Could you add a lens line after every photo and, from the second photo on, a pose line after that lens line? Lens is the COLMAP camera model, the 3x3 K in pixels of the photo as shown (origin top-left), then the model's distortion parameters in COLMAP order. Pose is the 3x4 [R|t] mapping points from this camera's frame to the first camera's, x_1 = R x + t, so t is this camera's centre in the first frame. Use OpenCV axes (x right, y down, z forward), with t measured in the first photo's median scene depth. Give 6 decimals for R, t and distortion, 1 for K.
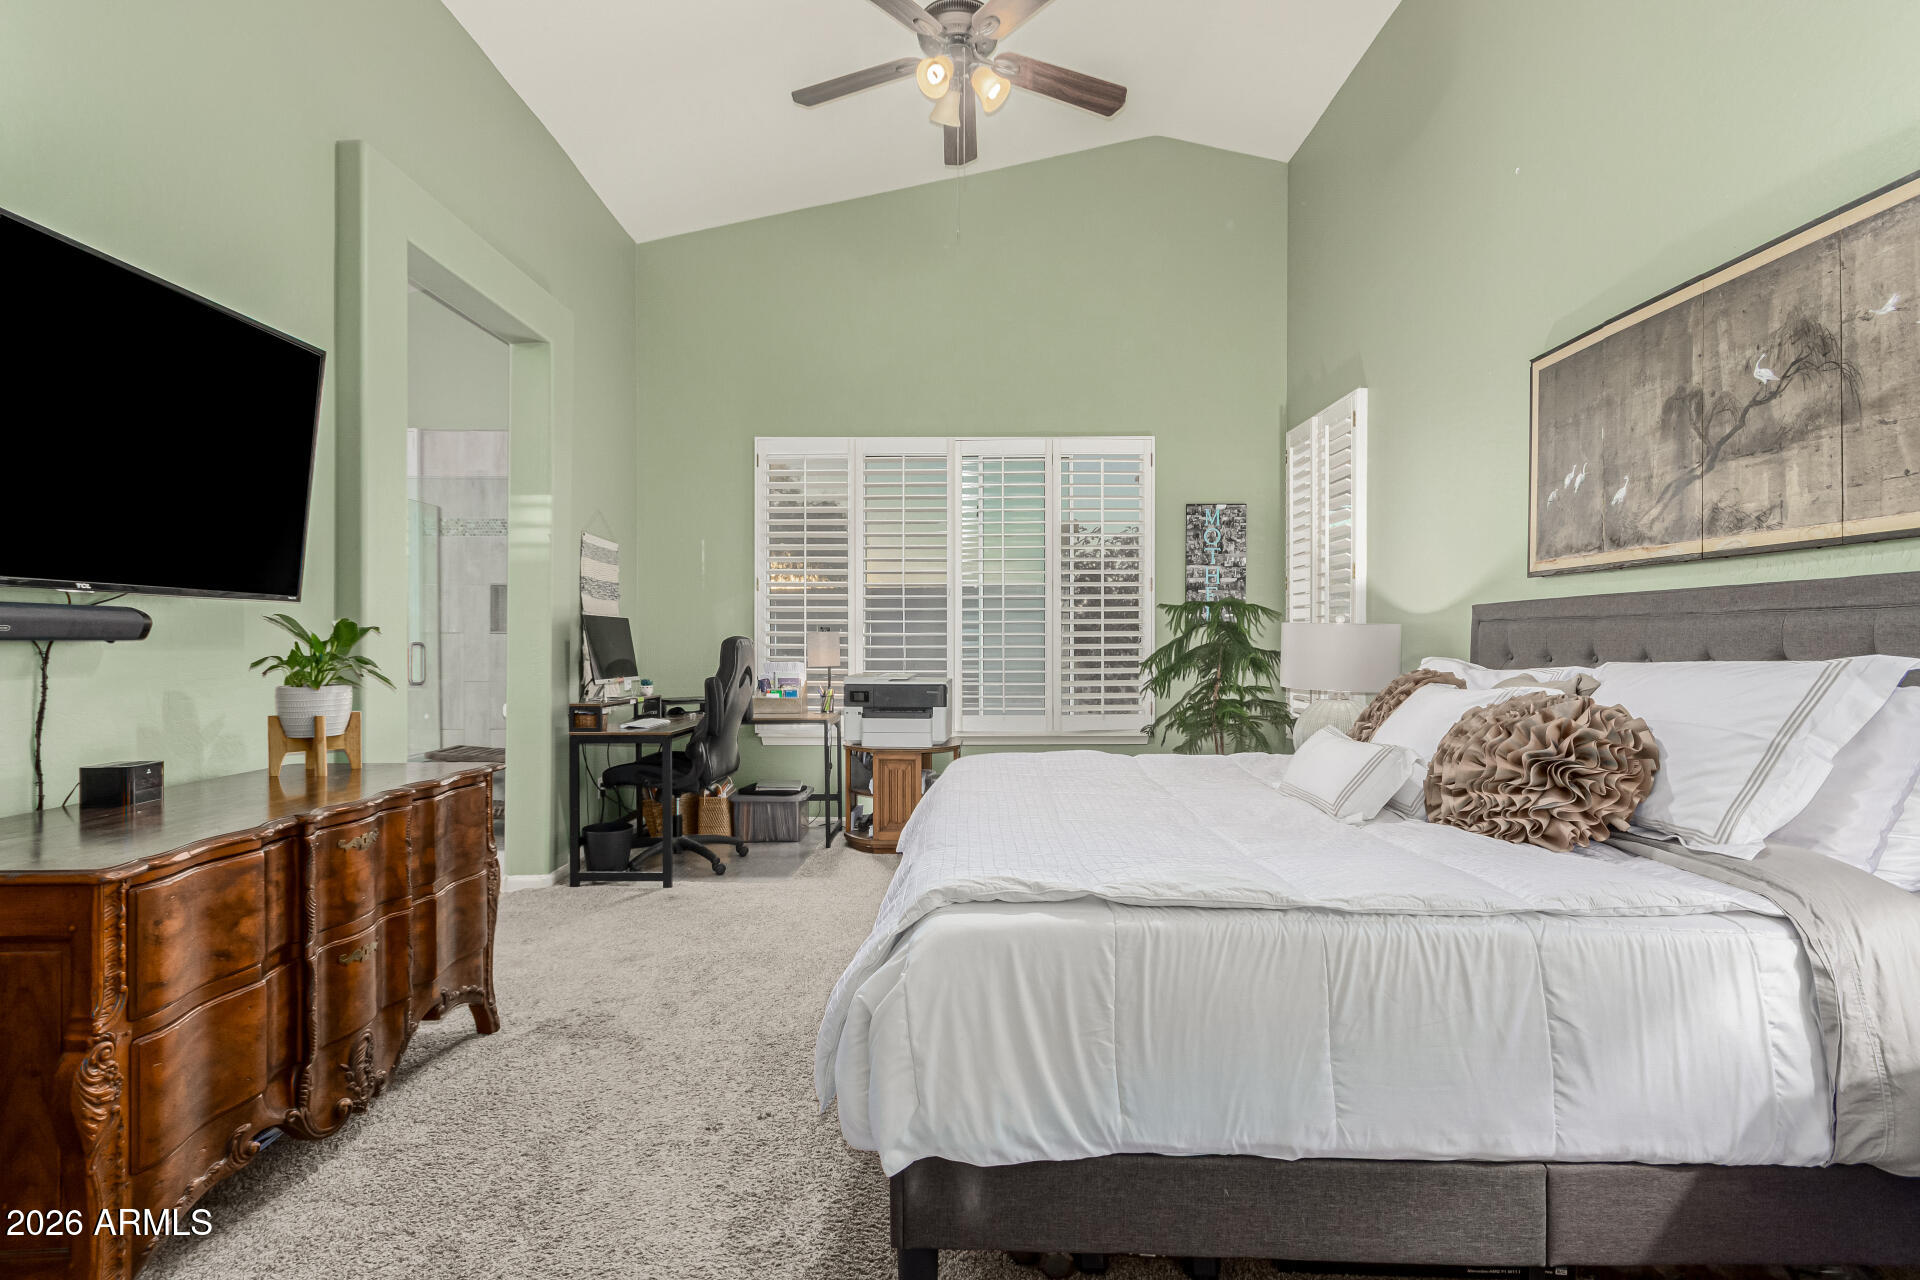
lens RADIAL K [[886.5, 0, 967.7], [0, 886.5, 646.2], [0, 0, 1]] dist [0.000812, 0.000541]
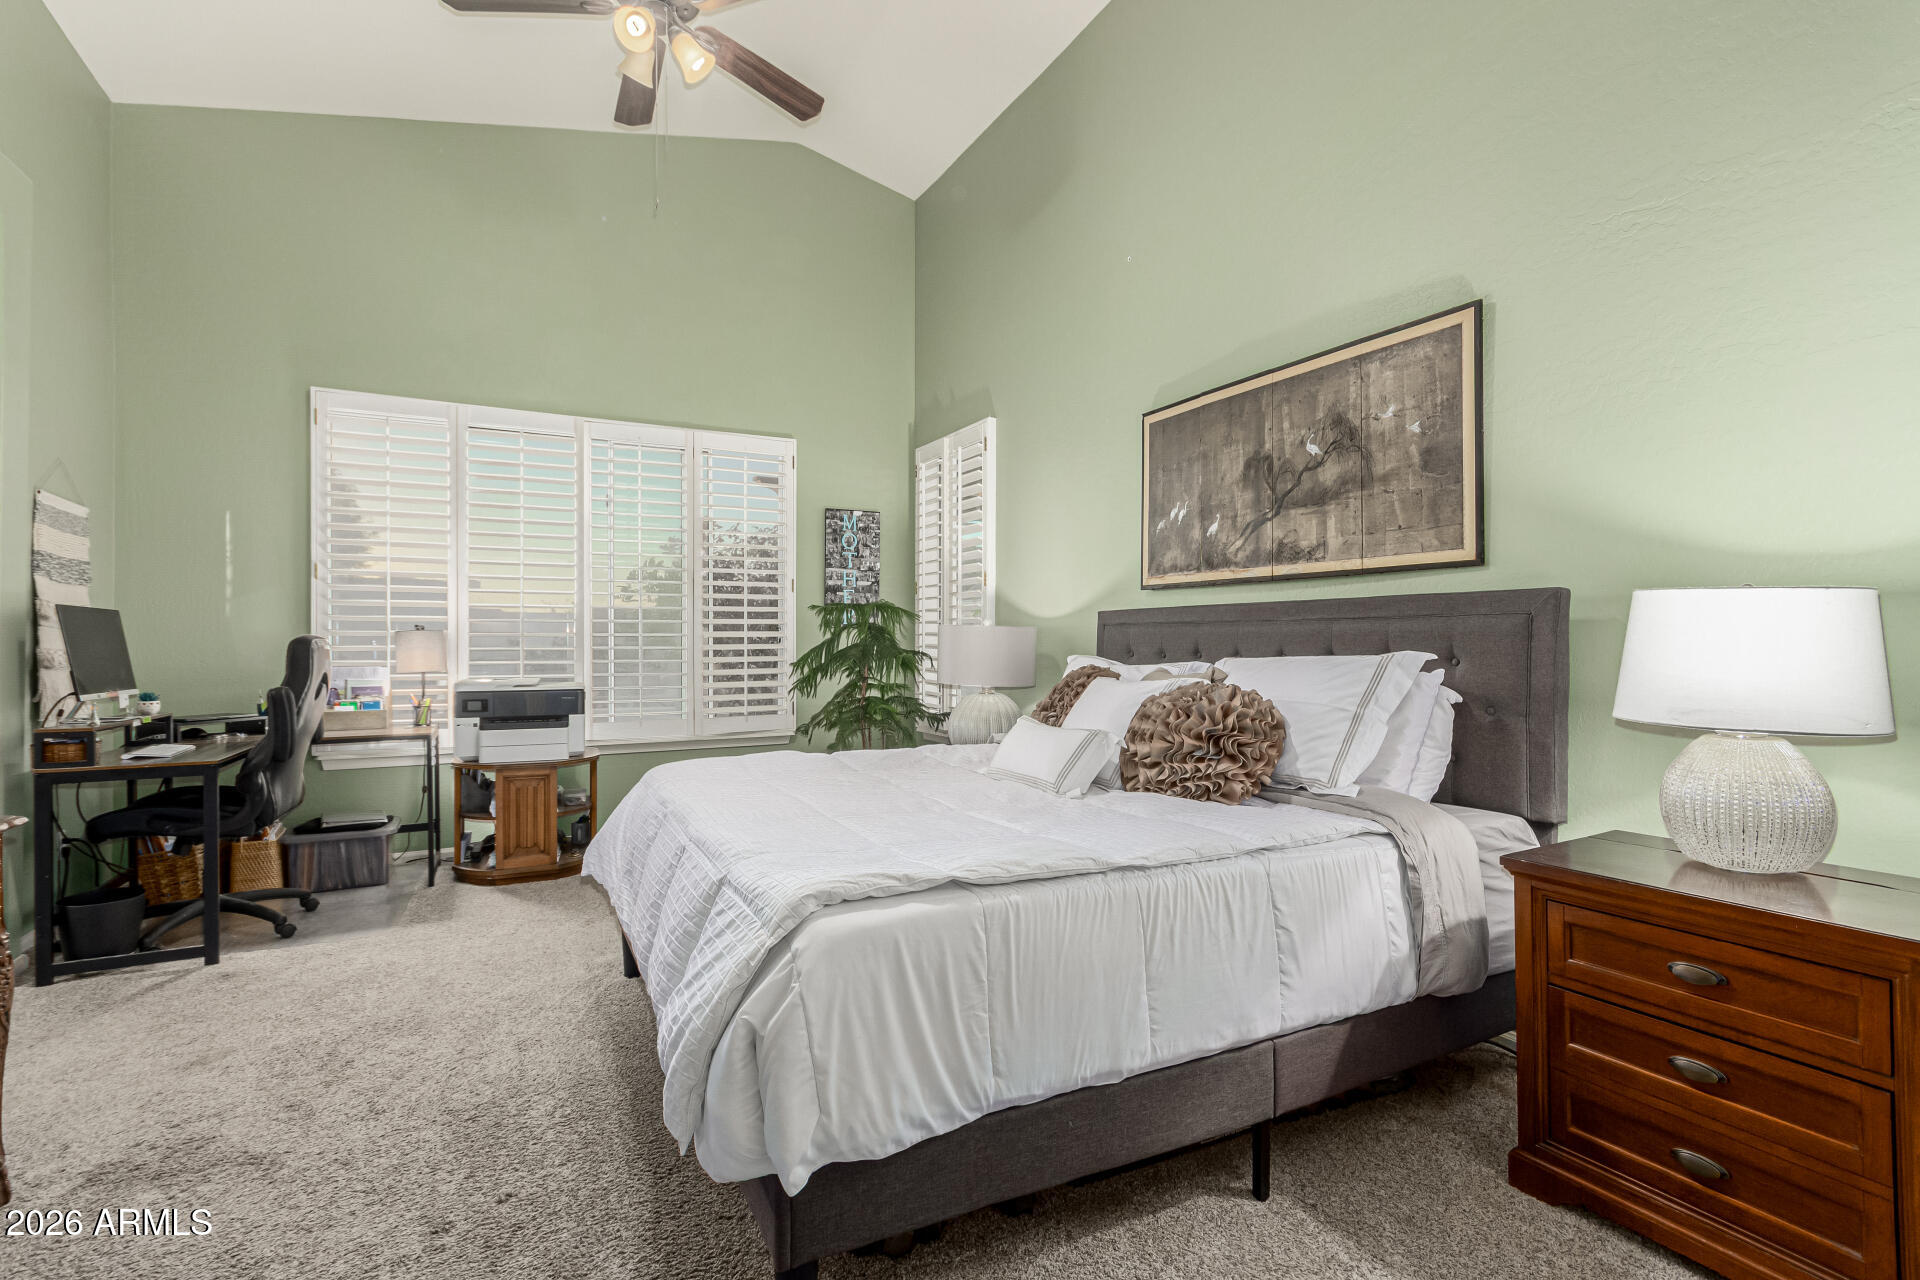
lens RADIAL K [[886.5, 0, 967.7], [0, 886.5, 646.2], [0, 0, 1]] dist [0.000812, 0.000541]
pose [[0.881714, -0.002395, 0.471779, -0.219474], [0.002600, 0.999997, 0.000217, -0.000165], [-0.471778, 0.001036, 0.881717, 0.033572]]
